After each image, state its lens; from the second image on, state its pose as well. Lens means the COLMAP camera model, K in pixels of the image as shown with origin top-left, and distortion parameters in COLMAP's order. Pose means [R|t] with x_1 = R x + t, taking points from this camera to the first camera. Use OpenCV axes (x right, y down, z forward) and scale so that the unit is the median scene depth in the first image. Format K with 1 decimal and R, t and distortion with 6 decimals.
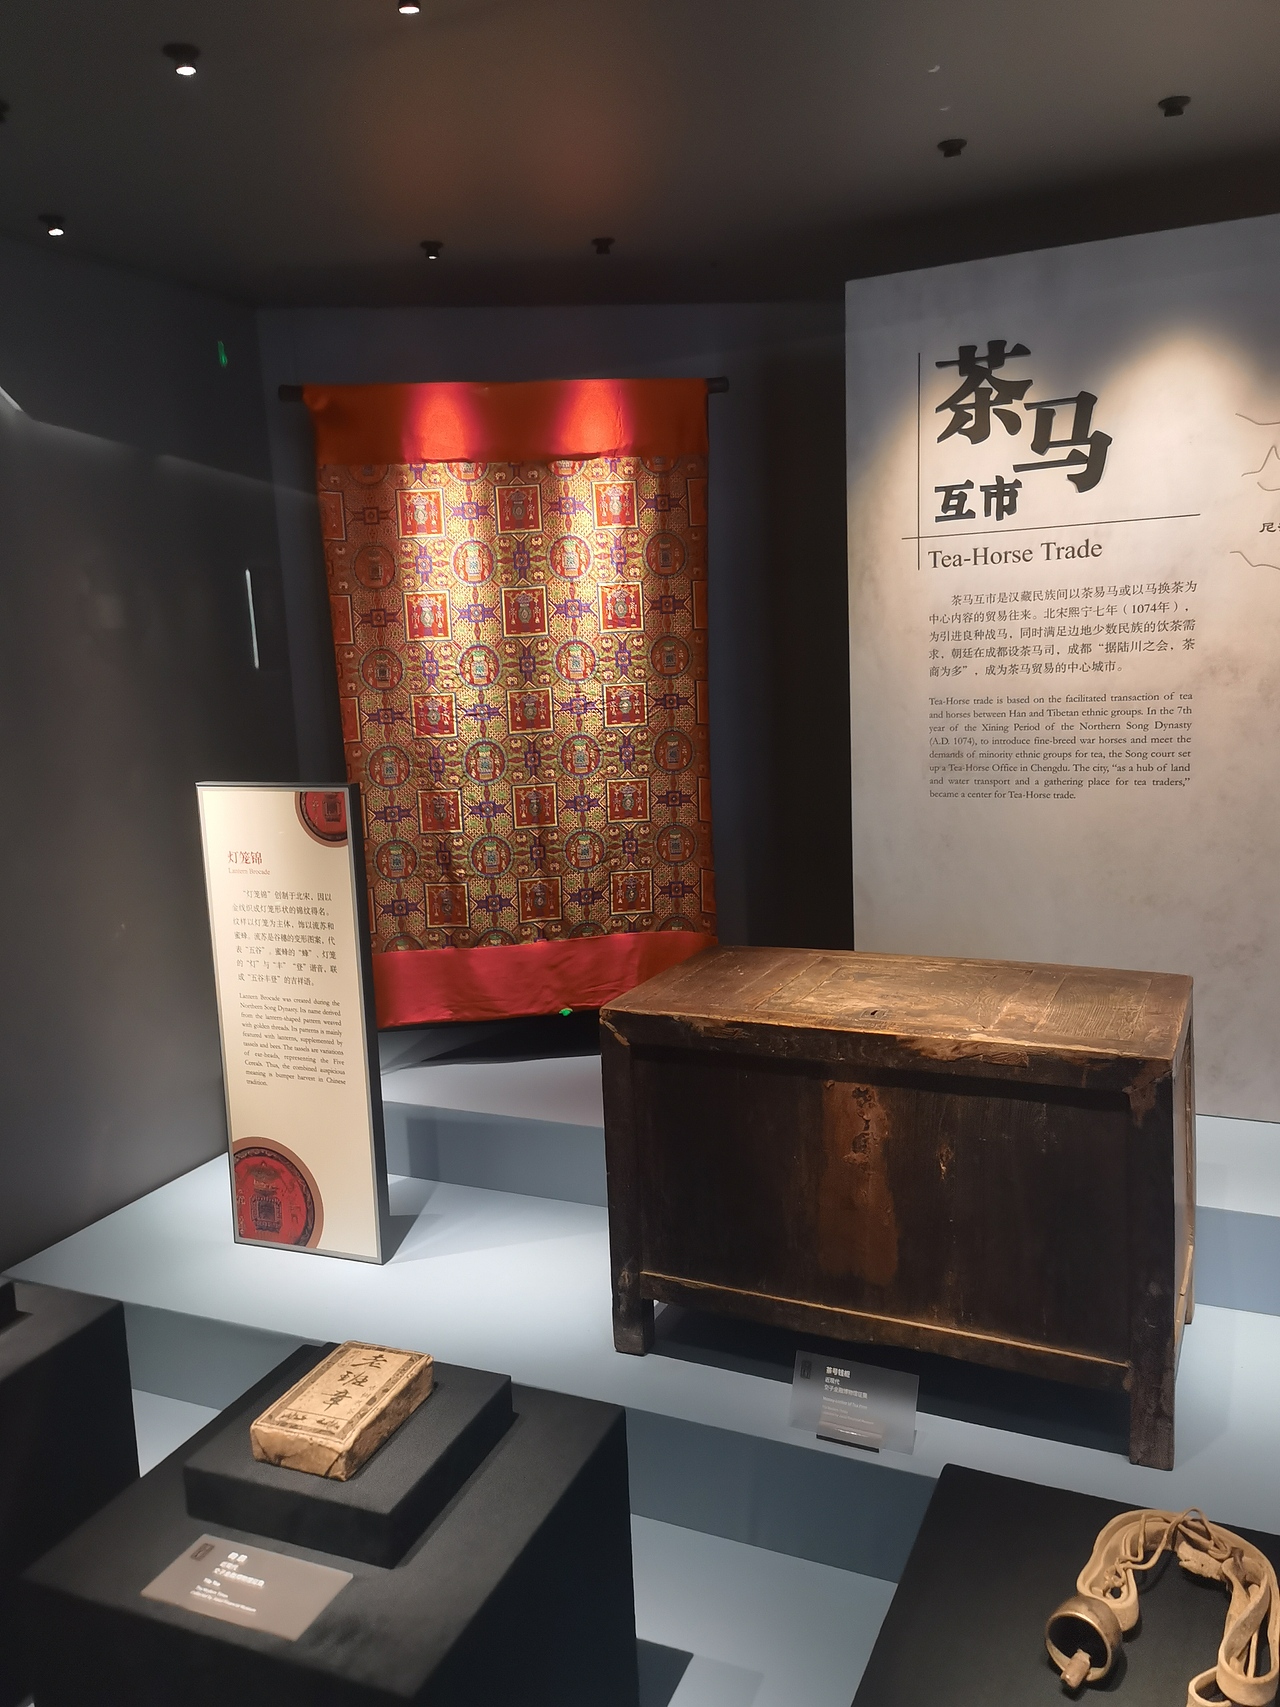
lens RADIAL K [[1357.2, 0, 641.4], [0, 1357.2, 877.8], [0, 0, 1]] dist [0.070681, 0.001334]
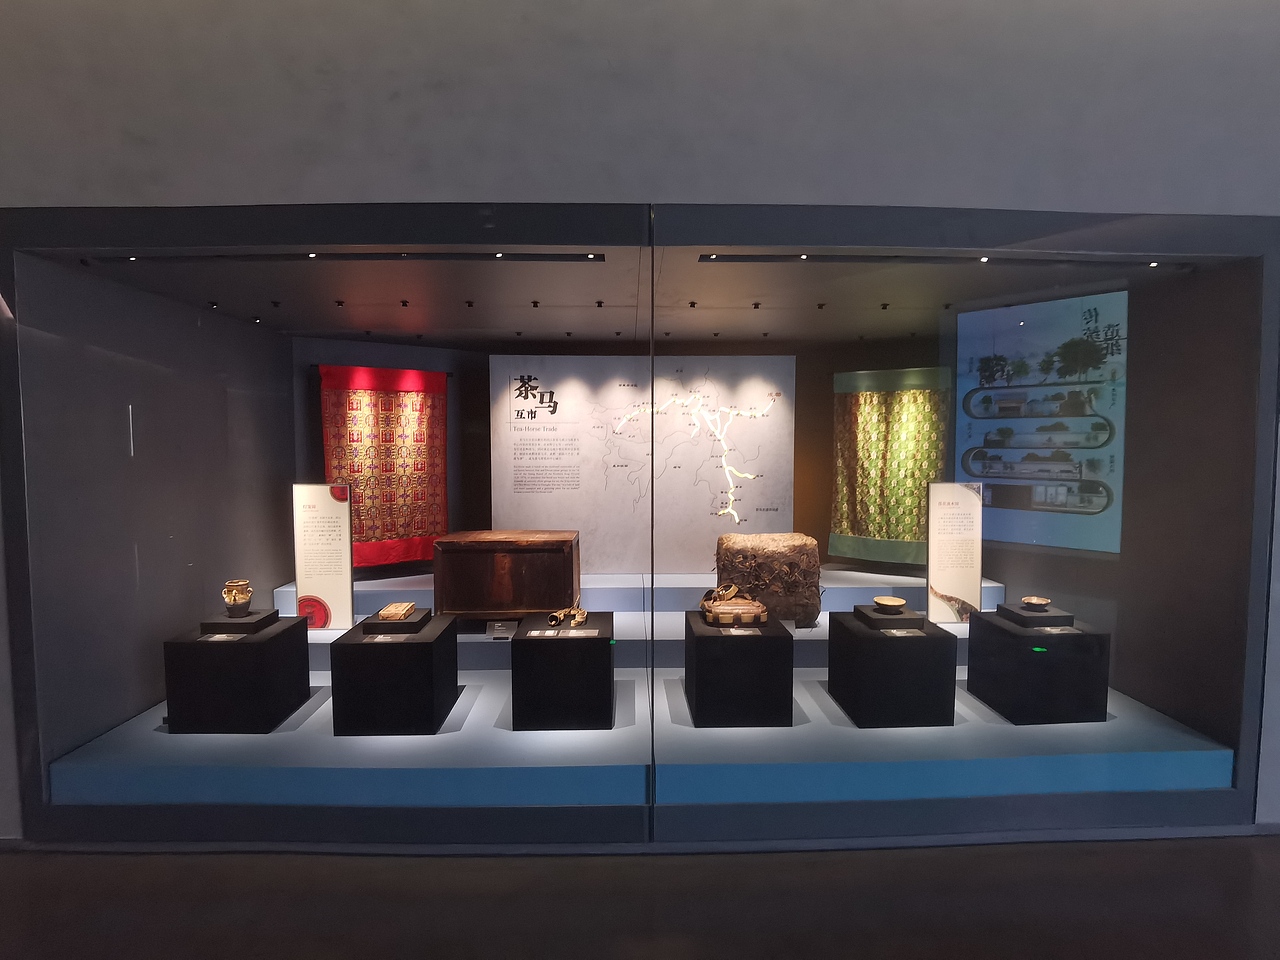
lens RADIAL K [[648.3, 0, 640.0], [0, 648.3, 480.0], [0, 0, 1]] dist [-0.002282, -0.001308]
pose [[0.905384, 0.021243, 0.424061, -0.217252], [0.035325, 0.991516, -0.125090, 0.135041], [-0.423121, 0.128235, 0.896953, -0.693881]]
